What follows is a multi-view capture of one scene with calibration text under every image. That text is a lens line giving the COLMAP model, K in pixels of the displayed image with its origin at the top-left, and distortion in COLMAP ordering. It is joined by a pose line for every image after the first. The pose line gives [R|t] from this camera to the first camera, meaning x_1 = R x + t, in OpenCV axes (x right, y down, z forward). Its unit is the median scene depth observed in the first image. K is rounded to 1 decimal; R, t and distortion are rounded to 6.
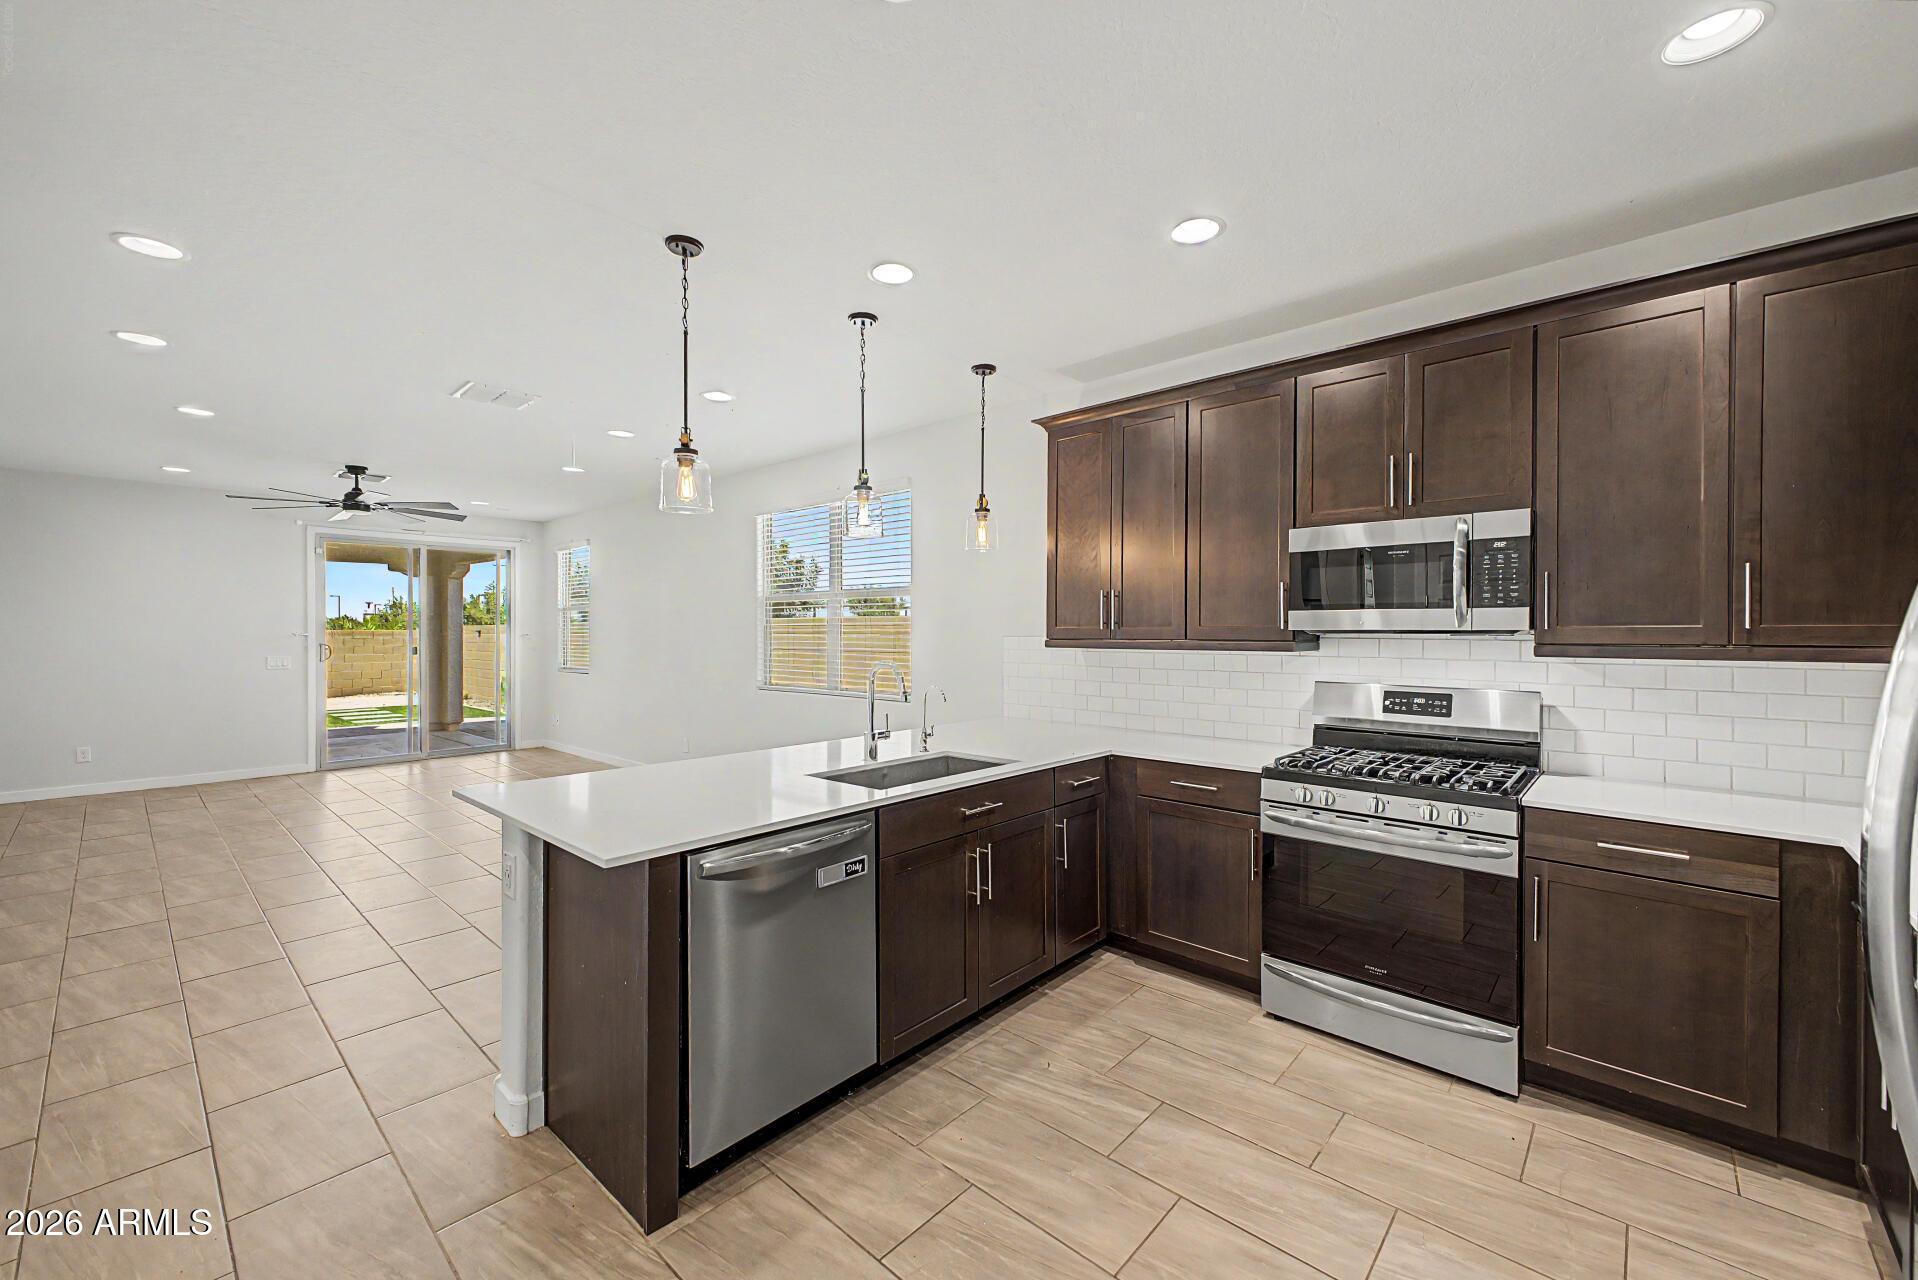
lens RADIAL K [[764.6, 0, 971.2], [0, 764.6, 640.4], [0, 0, 1]] dist [0.002329, -0.000135]
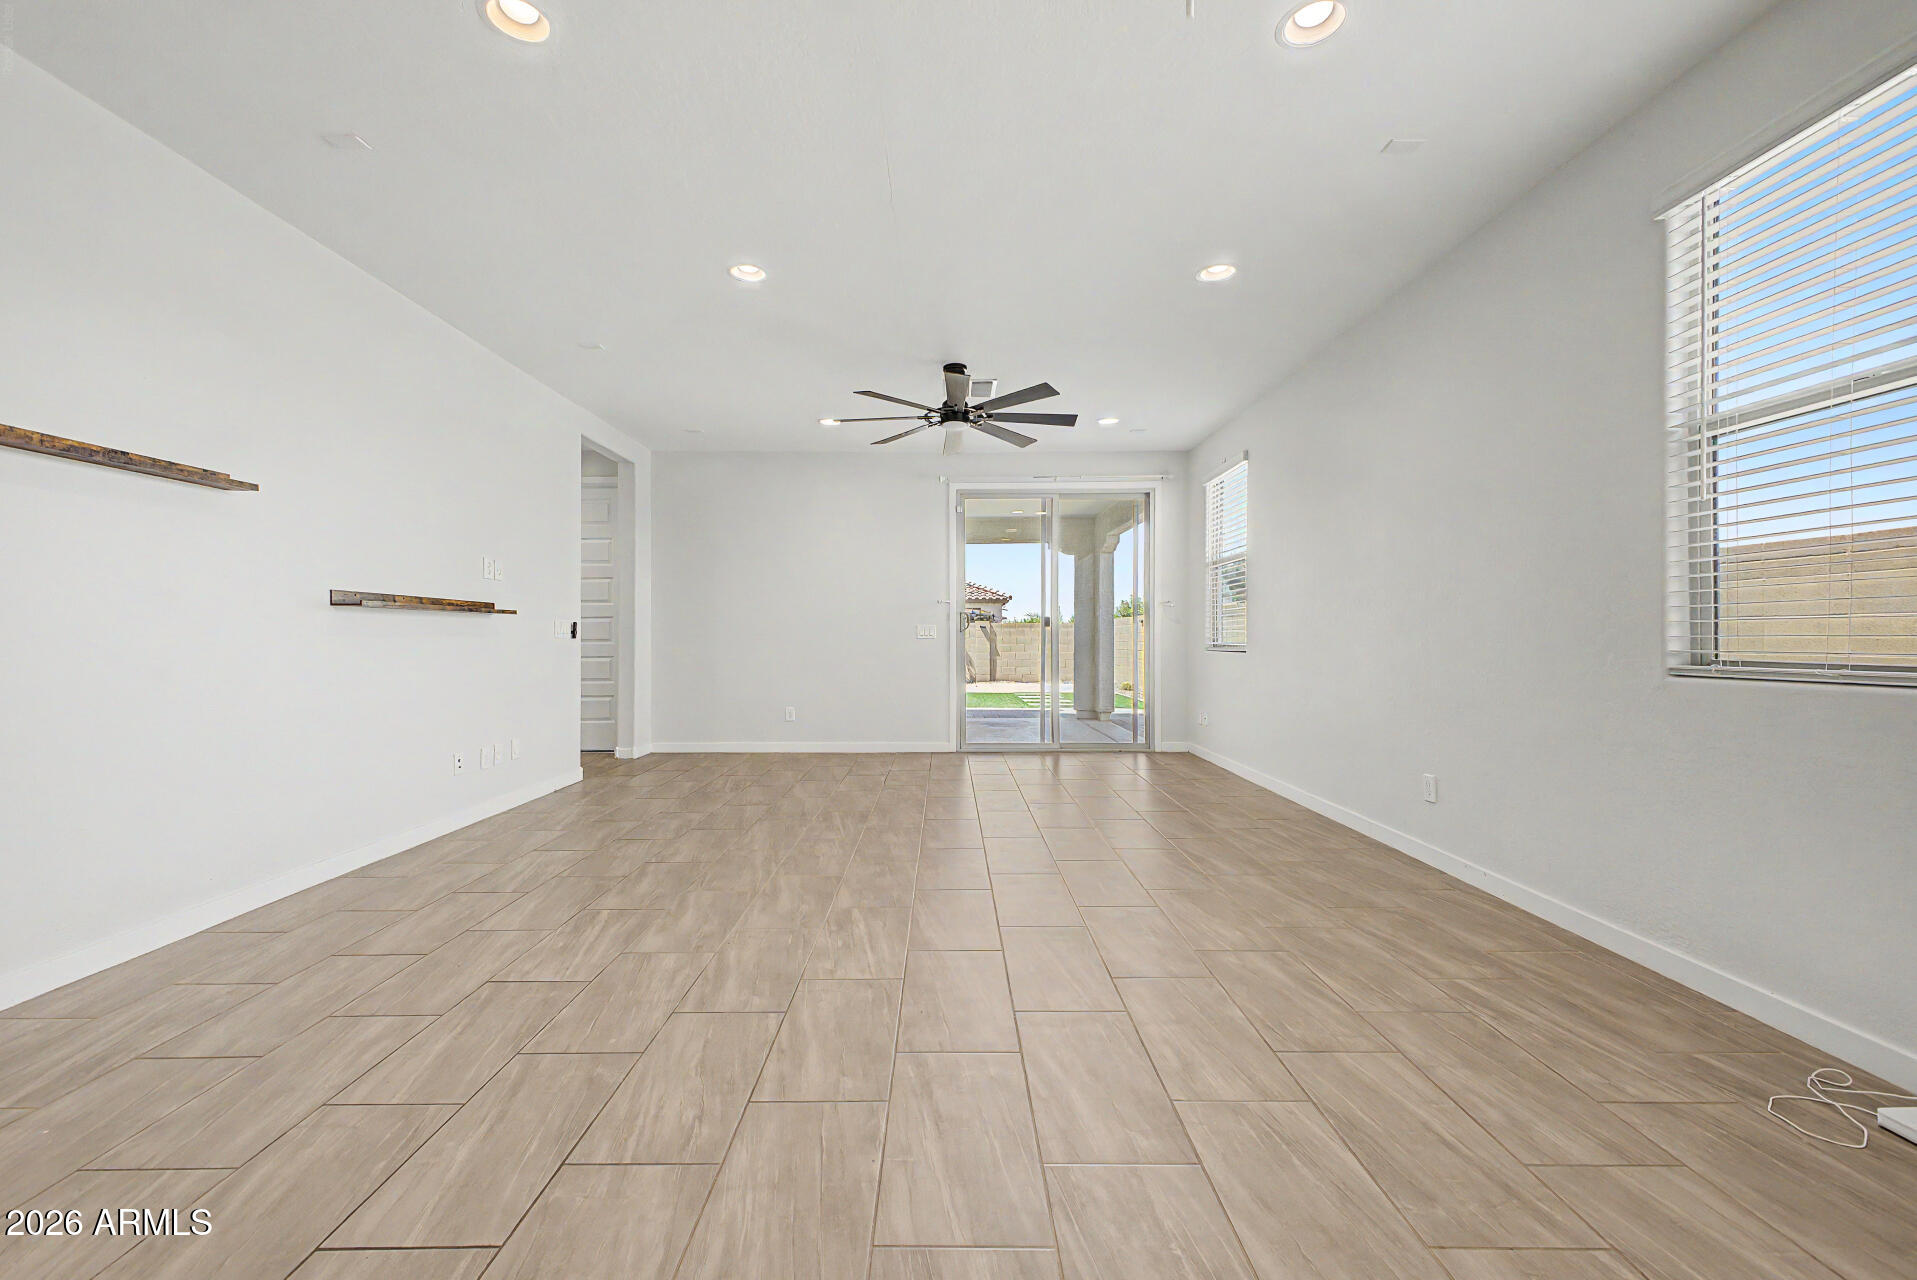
lens RADIAL K [[764.2, 0, 944.7], [0, 764.2, 635.4], [0, 0, 1]] dist [0.002329, -0.000135]
pose [[0.664649, -0.002665, -0.747151, -0.232342], [-0.006832, 0.999930, -0.009645, 0.049668], [0.747125, 0.011515, 0.664584, 0.474608]]
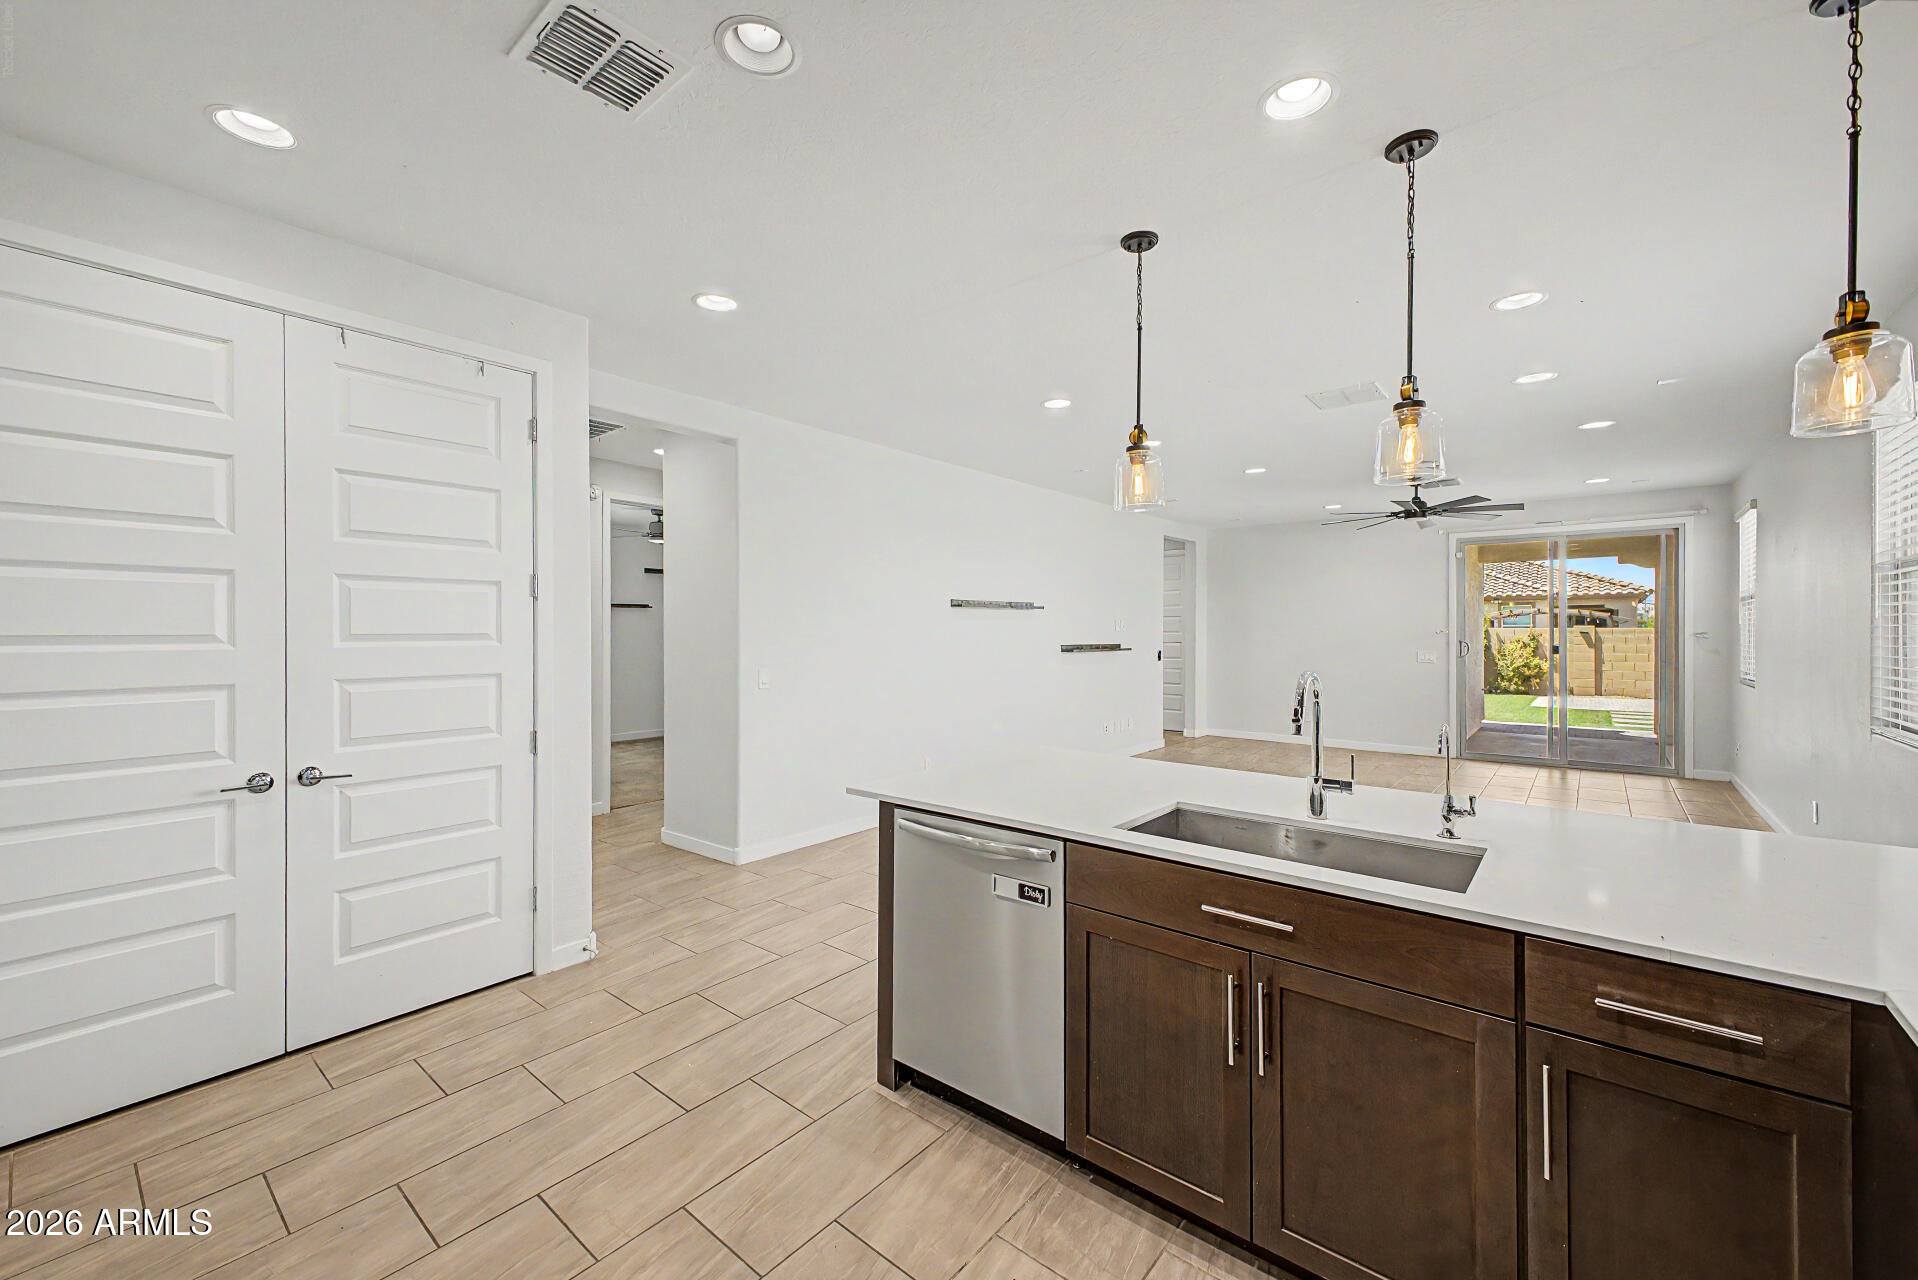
lens RADIAL K [[764.6, 0, 947.4], [0, 764.6, 637.7], [0, 0, 1]] dist [0.002329, -0.000135]
pose [[0.021927, 0.008598, -0.999723, 0.258448], [-0.008914, 0.999925, 0.008404, -0.002944], [0.999720, 0.008728, 0.022002, 0.309015]]
